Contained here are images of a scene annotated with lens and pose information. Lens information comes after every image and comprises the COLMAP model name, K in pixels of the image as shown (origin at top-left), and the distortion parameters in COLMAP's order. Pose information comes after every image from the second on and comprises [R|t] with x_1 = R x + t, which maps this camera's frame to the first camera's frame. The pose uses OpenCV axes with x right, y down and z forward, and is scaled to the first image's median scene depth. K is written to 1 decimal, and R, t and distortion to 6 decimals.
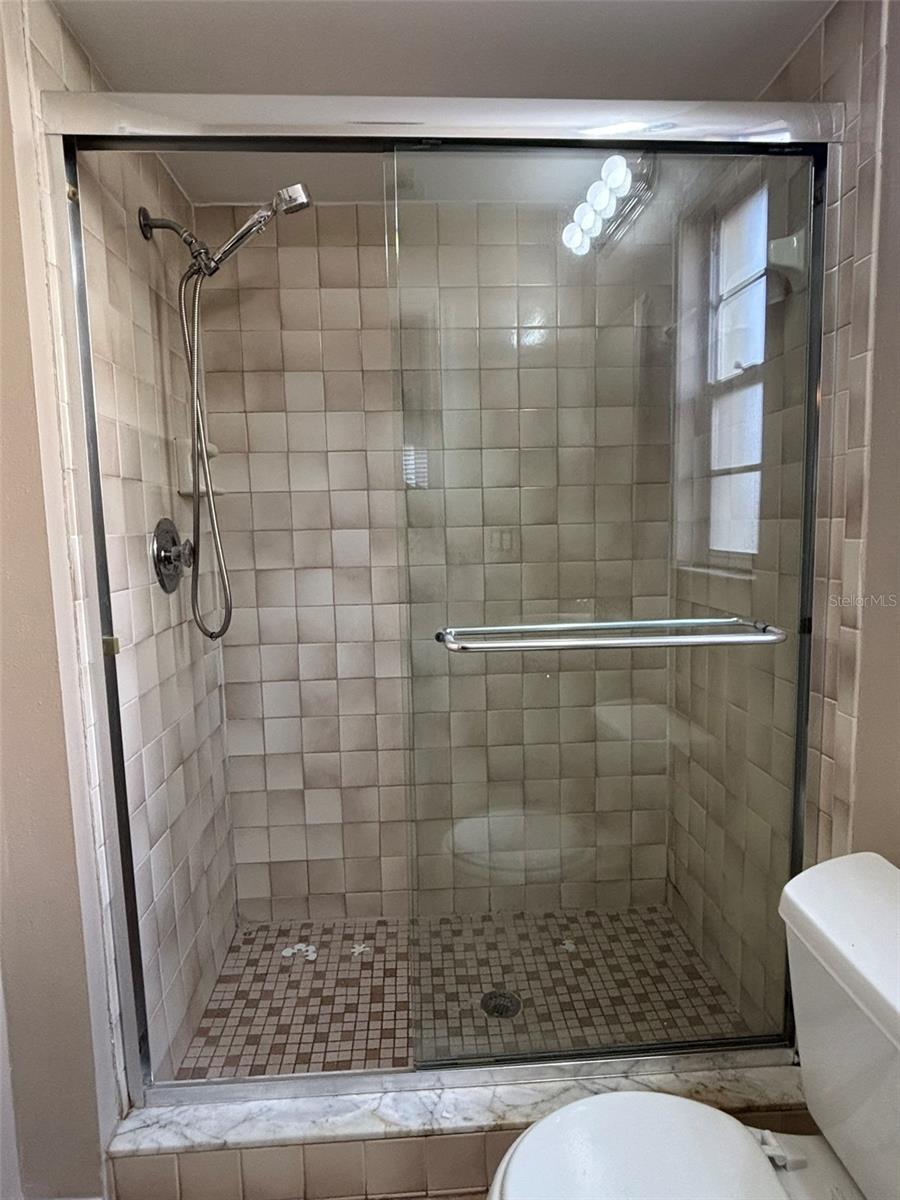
lens RADIAL K [[683.0, 0, 451.6], [0, 683.0, 597.5], [0, 0, 1]] dist [0.005728, -0.011533]
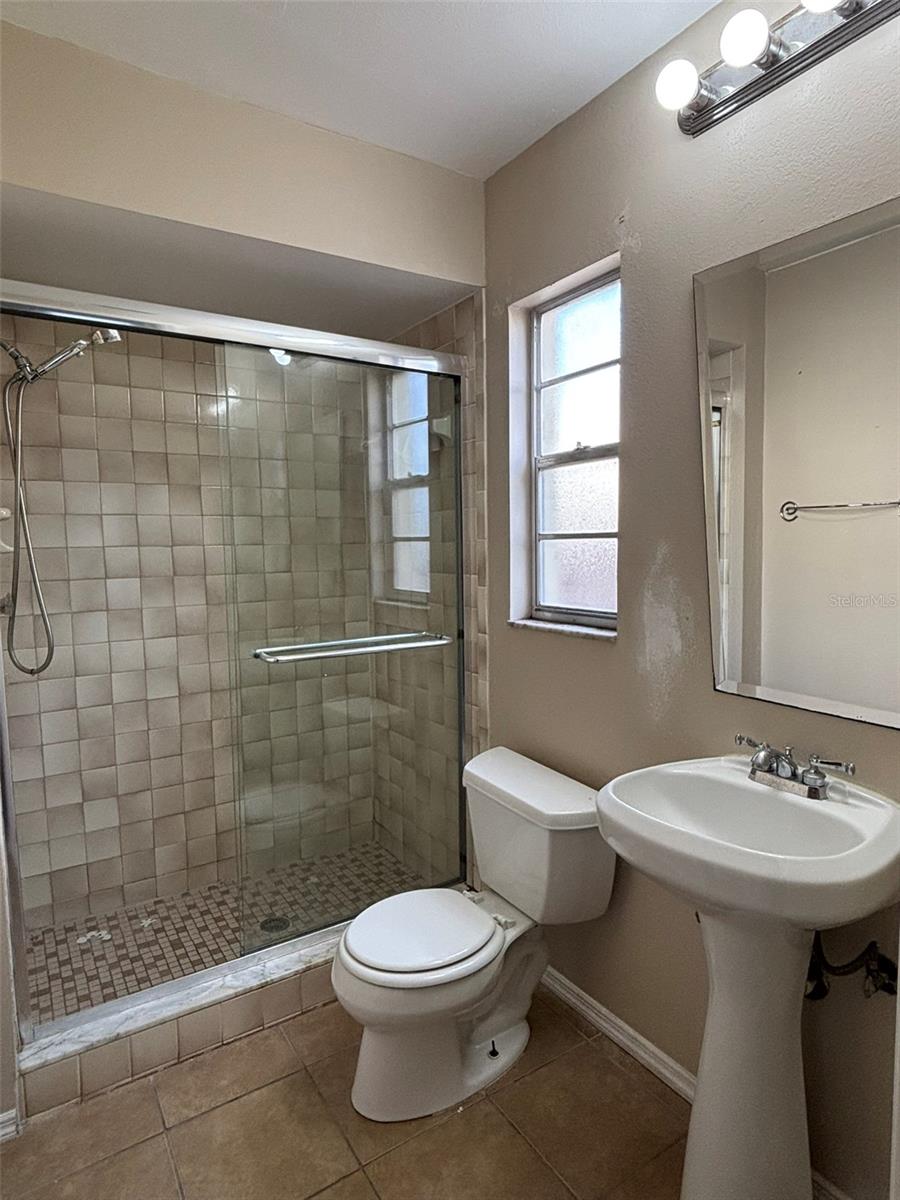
lens RADIAL K [[683.0, 0, 444.9], [0, 683.0, 596.7], [0, 0, 1]] dist [0.005728, -0.011533]
pose [[0.871977, -0.029923, 0.488631, -0.259249], [0.049050, 0.998448, -0.026388, -0.007941], [-0.487083, 0.046977, 0.872092, -0.361525]]
